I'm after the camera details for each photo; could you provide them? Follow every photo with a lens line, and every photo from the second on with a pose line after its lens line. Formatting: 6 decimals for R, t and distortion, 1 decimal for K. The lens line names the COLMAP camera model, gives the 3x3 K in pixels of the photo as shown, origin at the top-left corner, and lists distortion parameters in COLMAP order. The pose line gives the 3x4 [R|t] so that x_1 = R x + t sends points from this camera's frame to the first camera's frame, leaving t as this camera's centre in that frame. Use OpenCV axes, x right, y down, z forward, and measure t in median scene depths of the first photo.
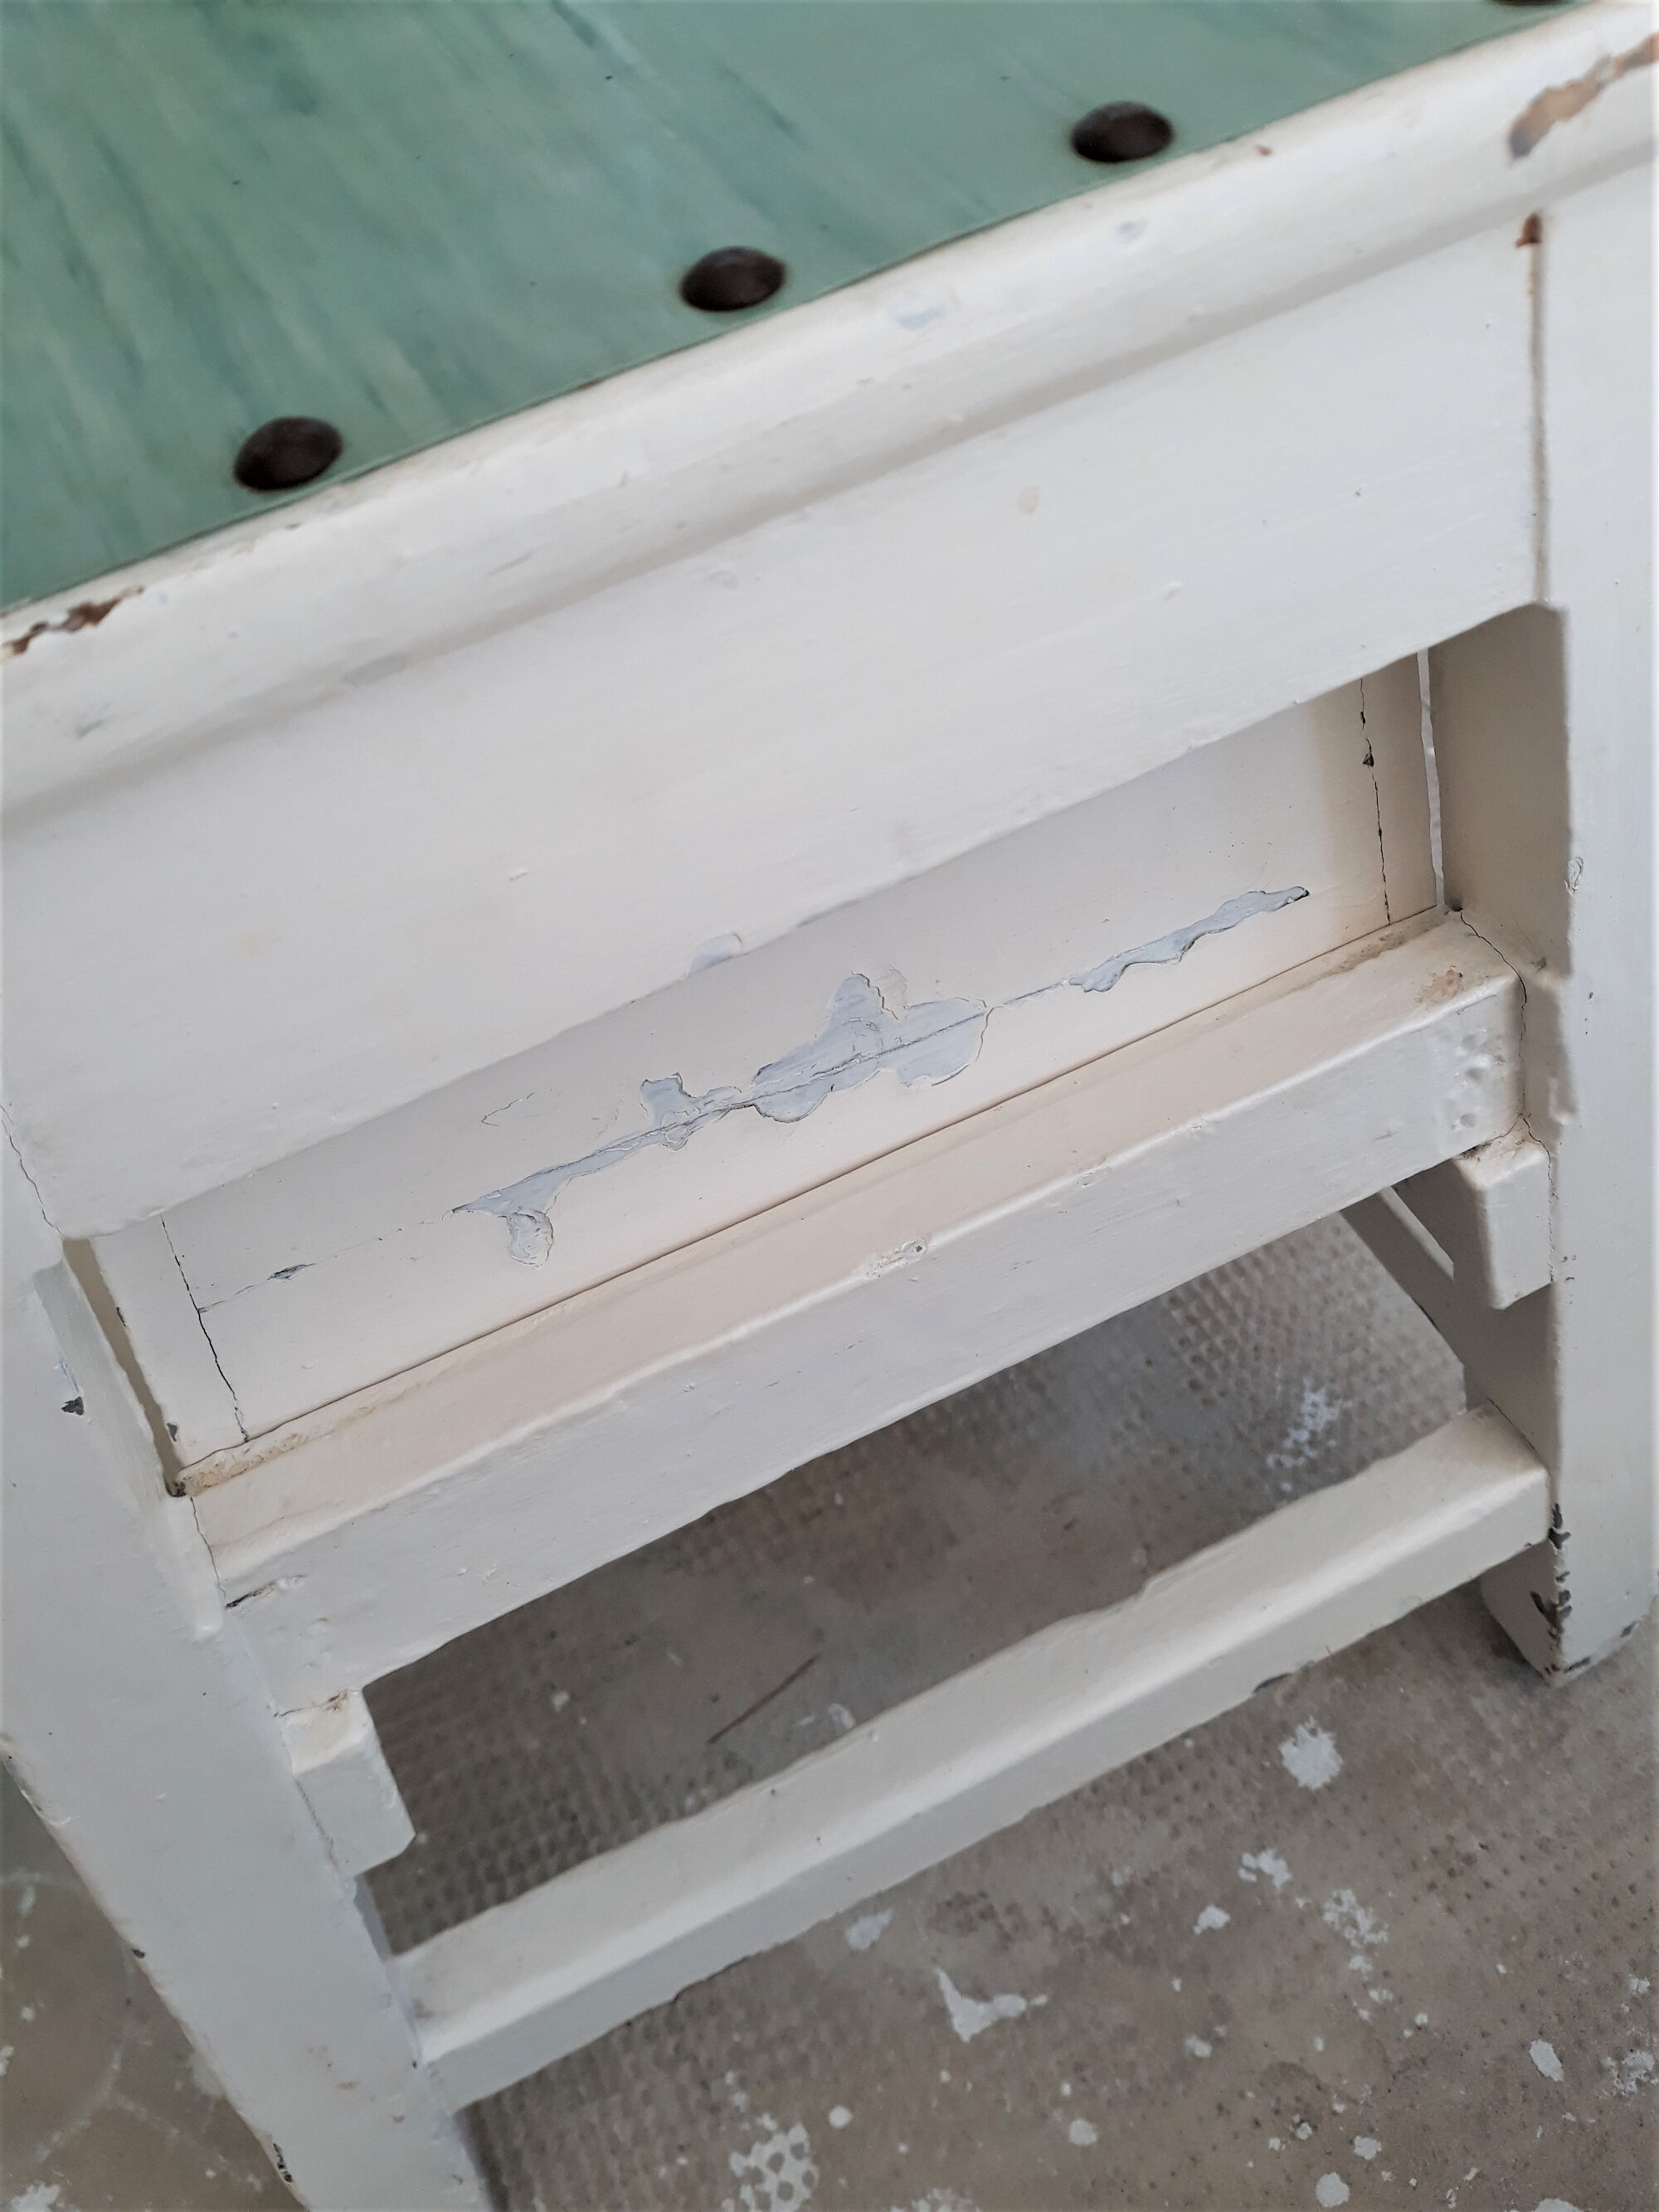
lens RADIAL K [[1837.3, 0, 804.5], [0, 1837.3, 1115.7], [0, 0, 1]] dist [-0.090754, 0.083652]
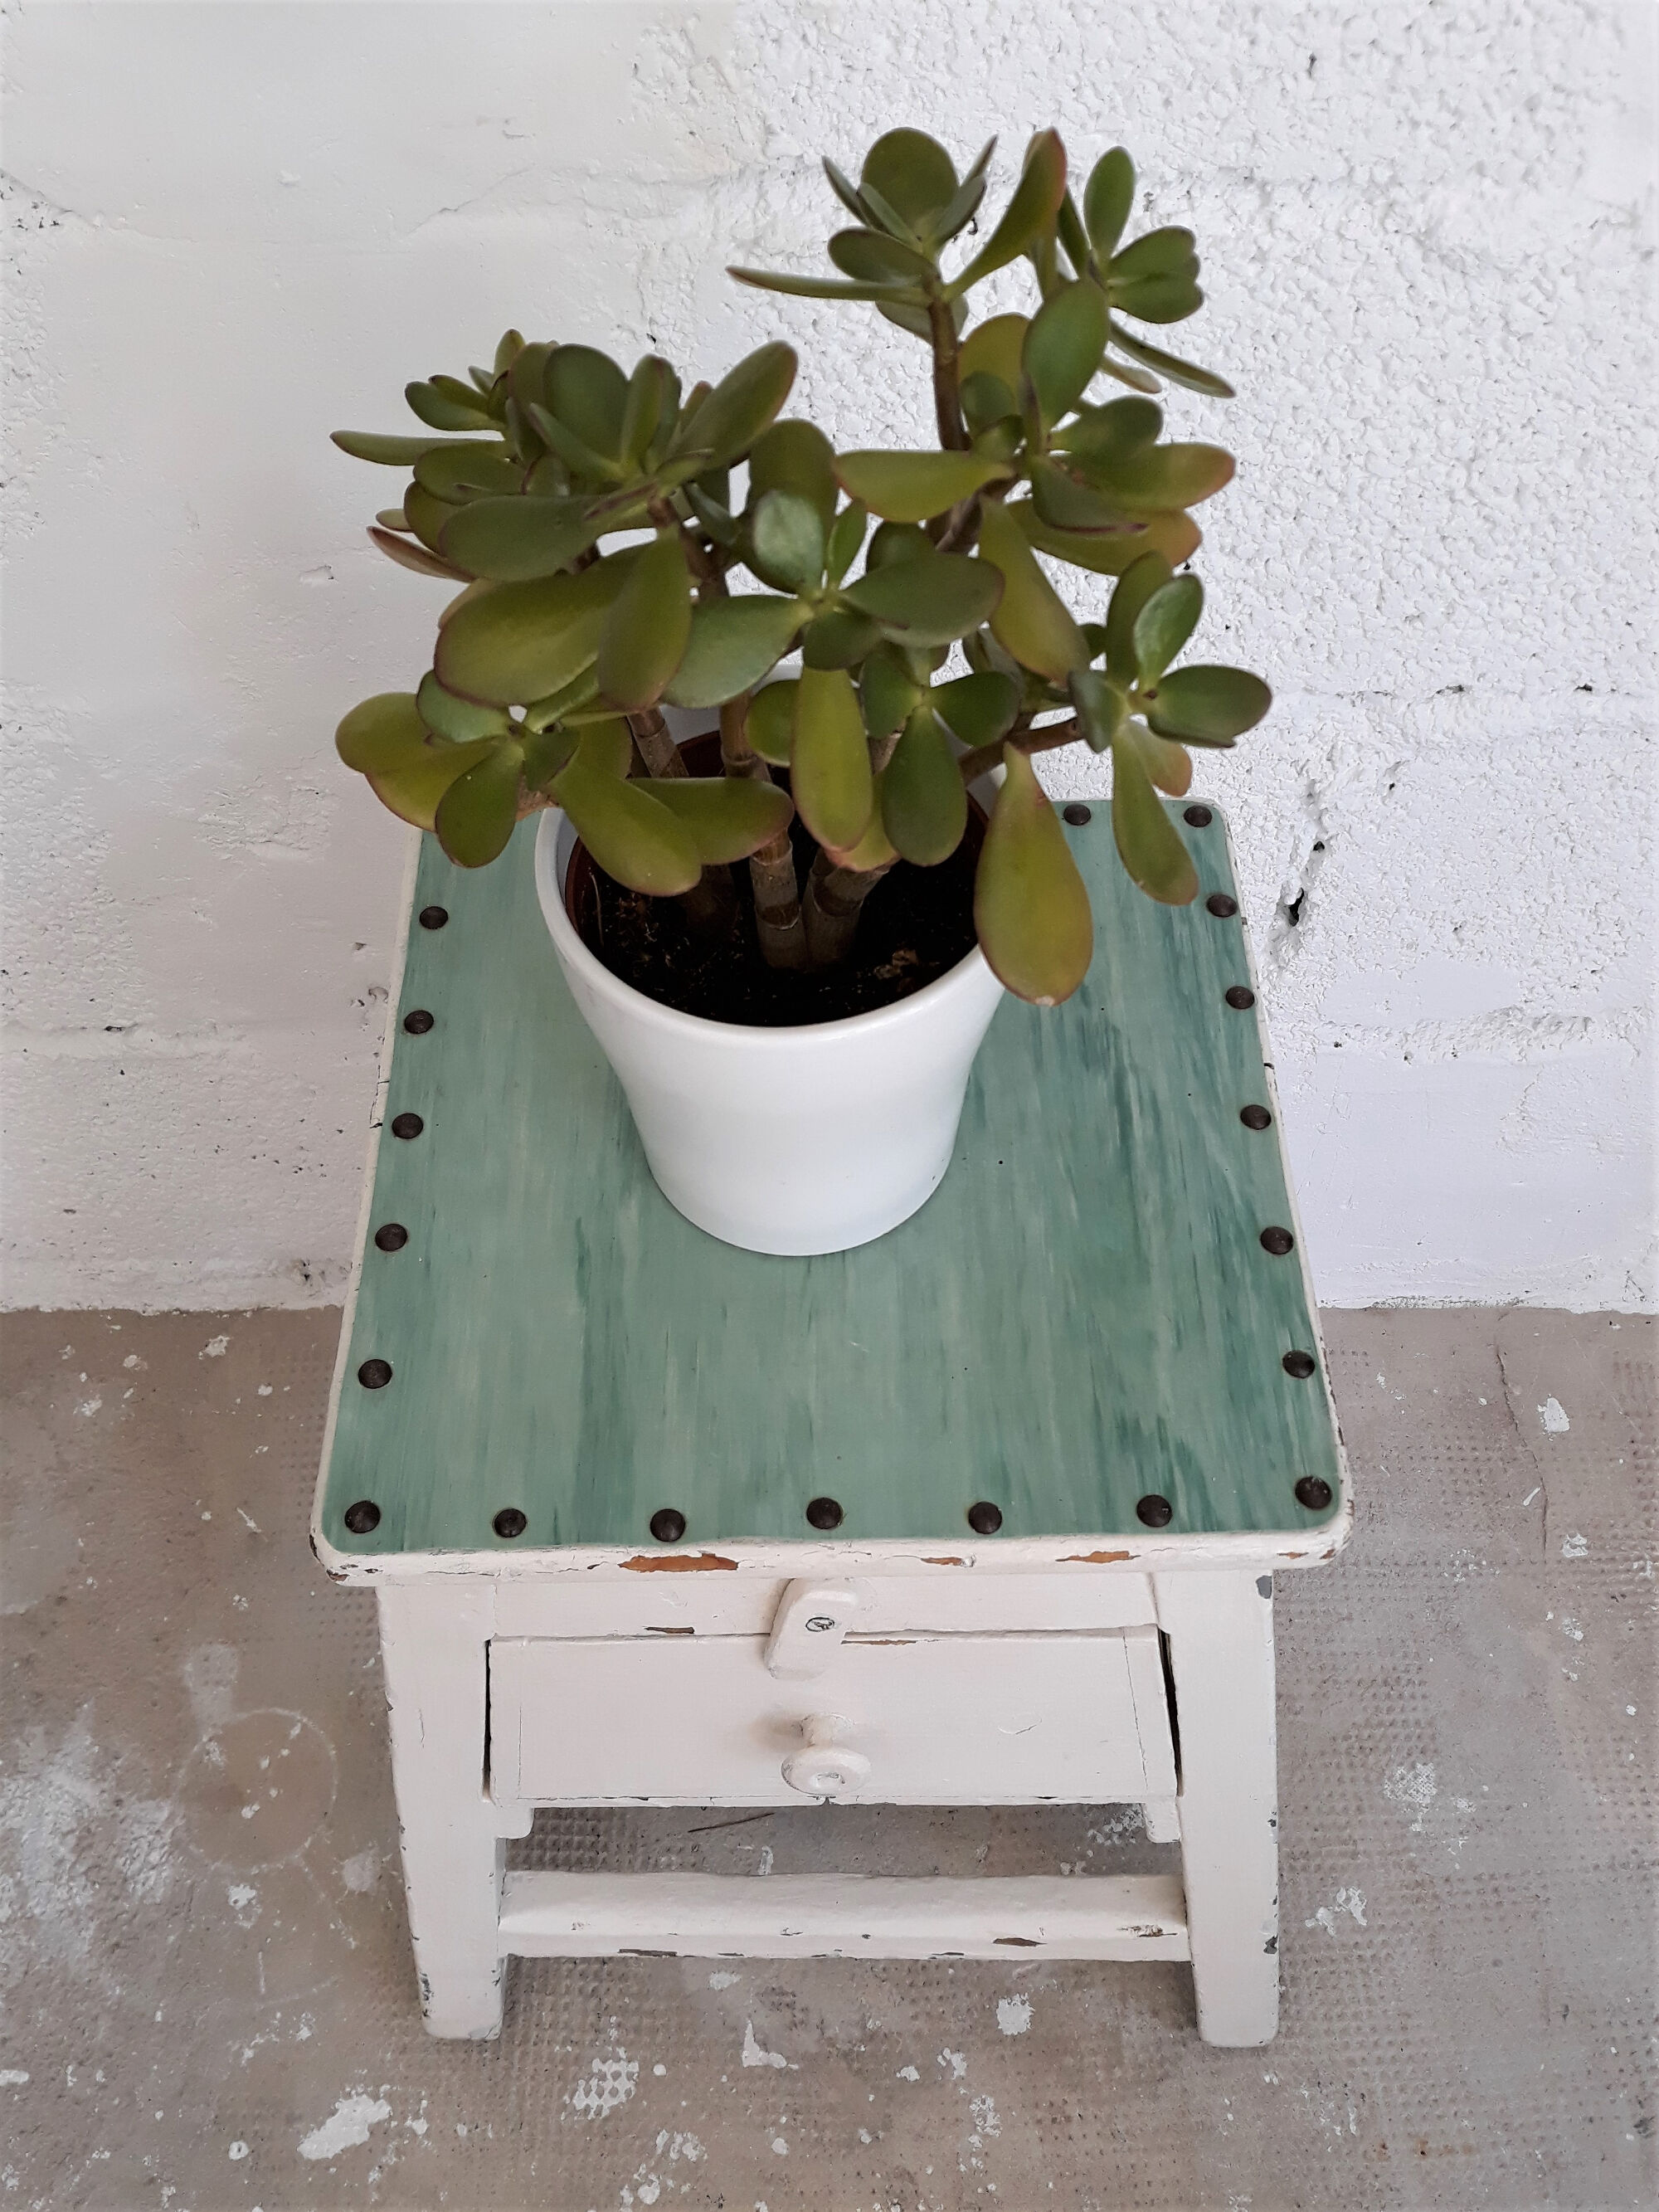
lens RADIAL K [[1915.2, 0, 843.5], [0, 1915.2, 1155.2], [0, 0, 1]] dist [-0.062953, 0.066821]
pose [[0.899384, 0.402883, -0.169686, 0.129931], [-0.395844, 0.915252, 0.074981, -0.440770], [0.185514, -0.000268, 0.982642, -0.731580]]
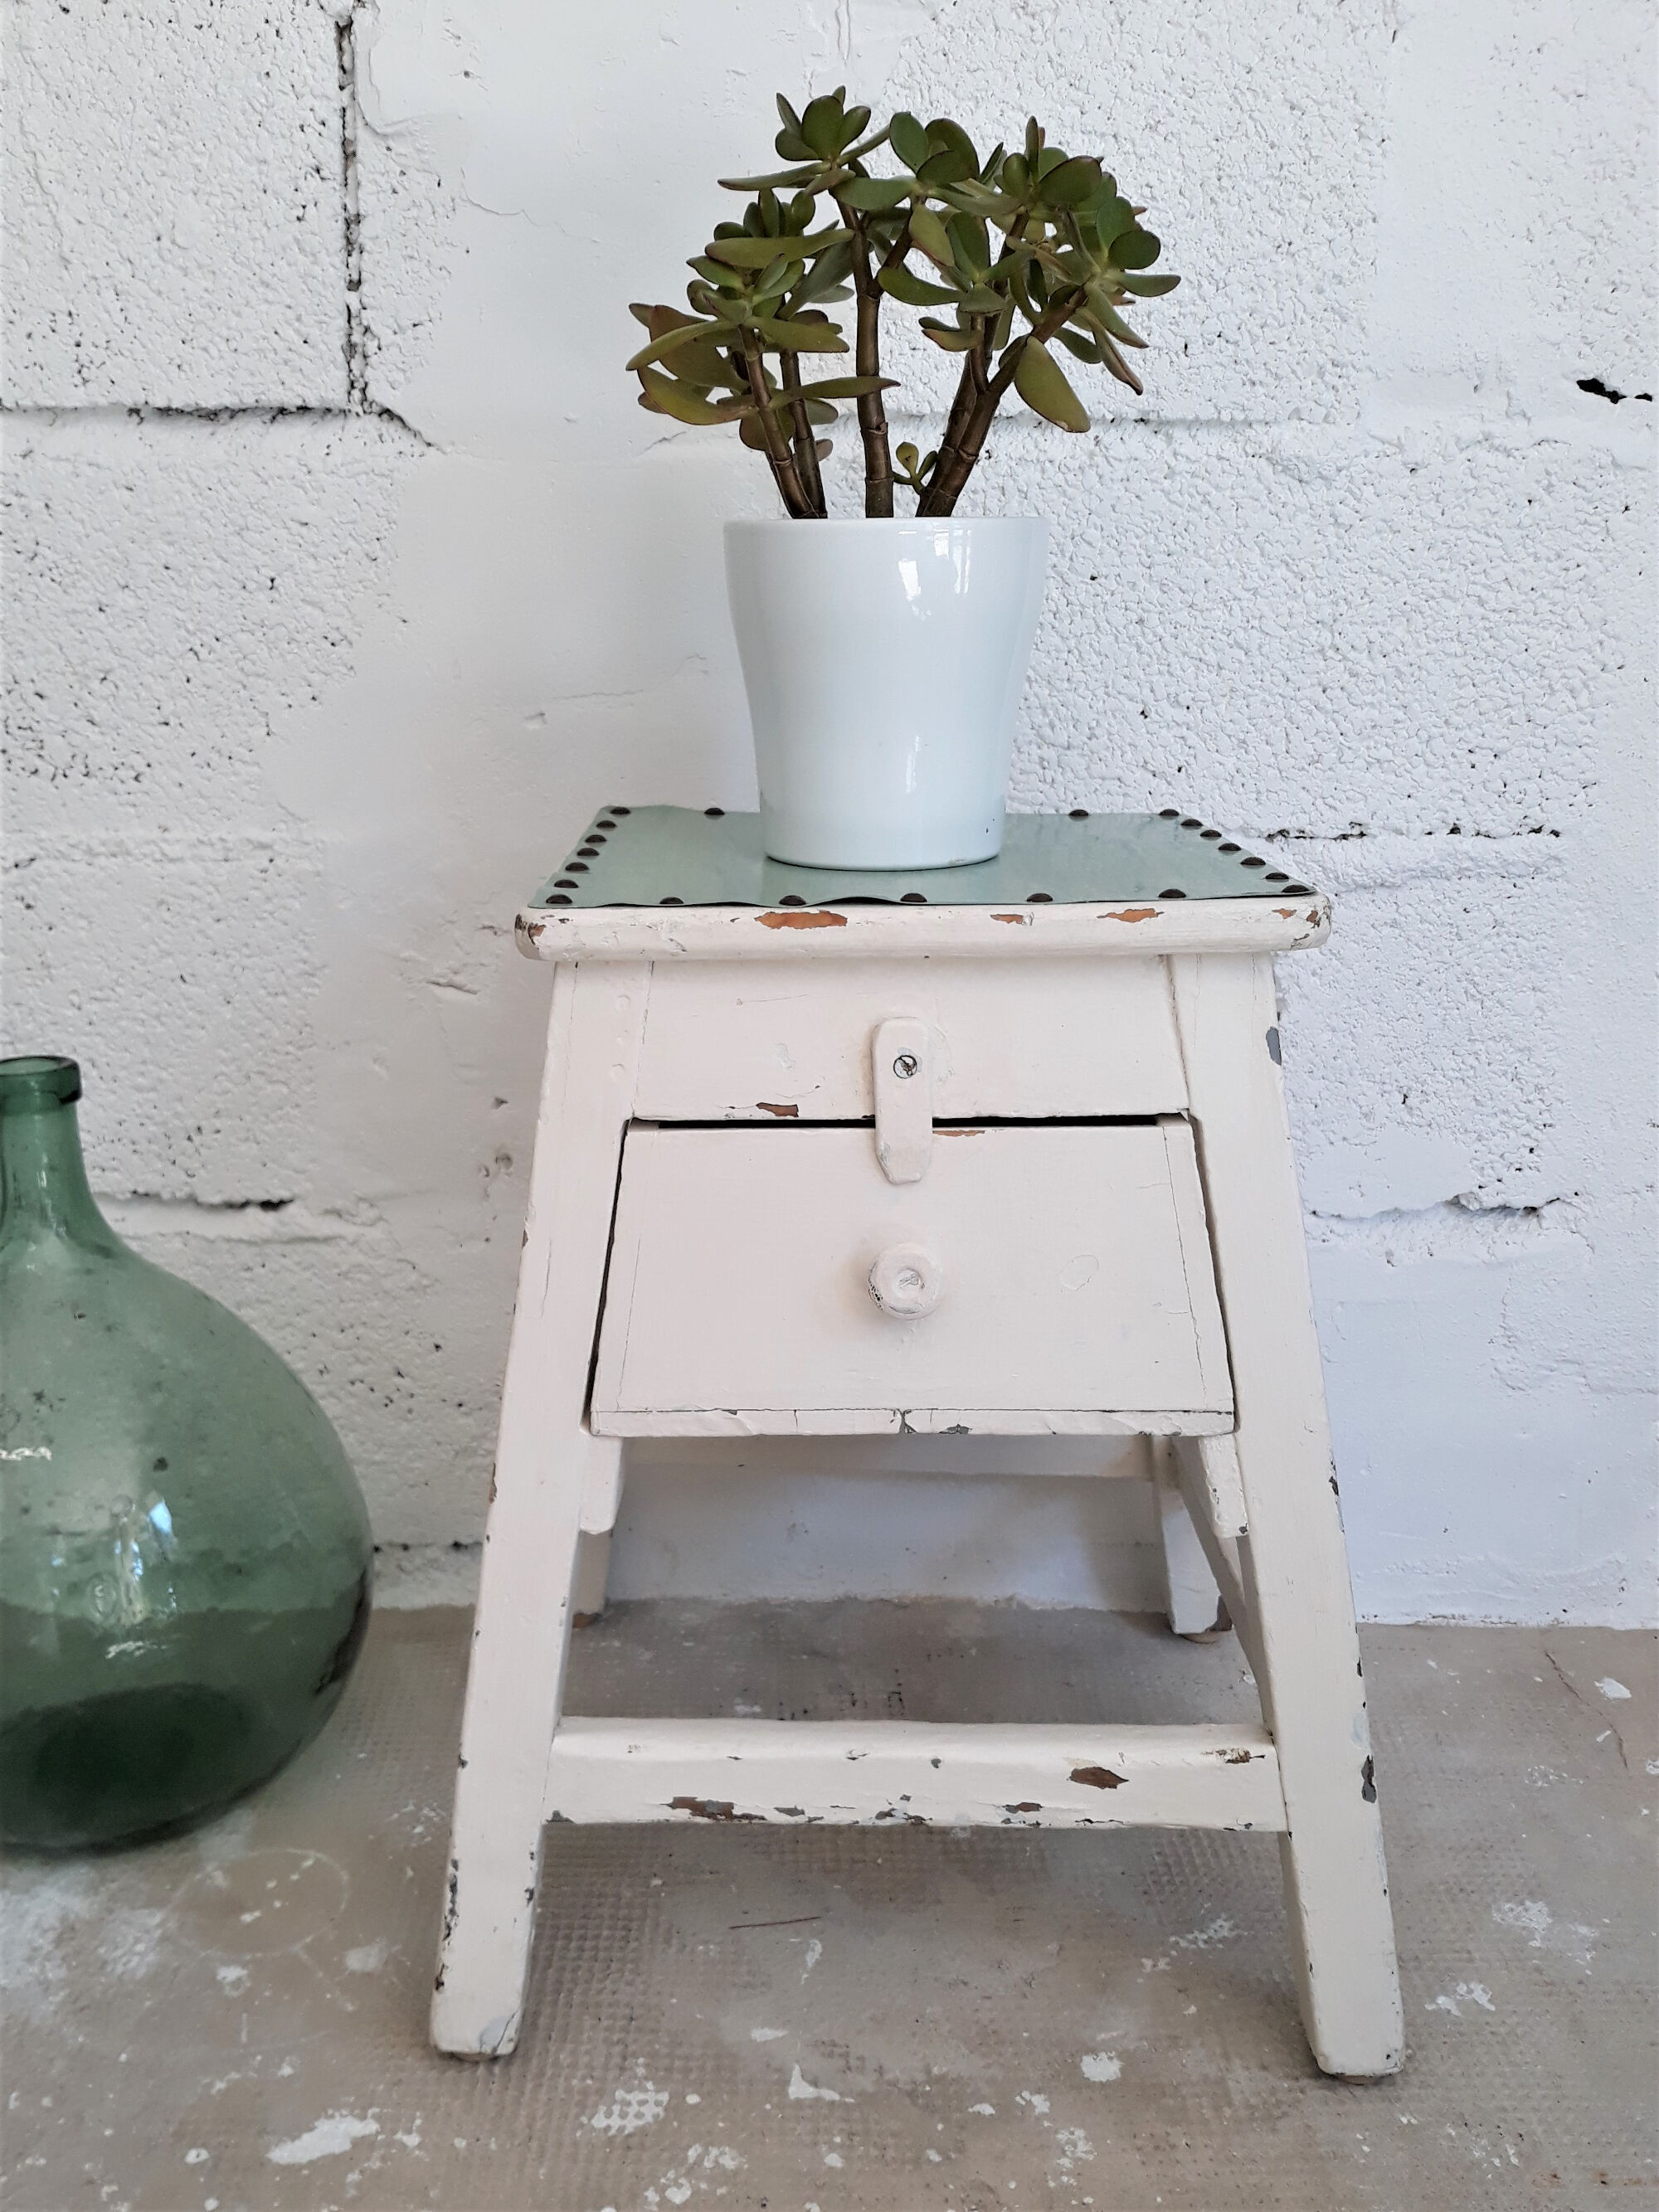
lens RADIAL K [[2043.0, 0, 752.0], [0, 2043.0, 1221.5], [0, 0, 1]] dist [-0.050026, 0.038390]
pose [[0.881493, 0.222922, -0.416264, 0.586125], [-0.424114, 0.761340, -0.490397, 0.790049], [0.207598, 0.608825, 0.765660, -0.697930]]
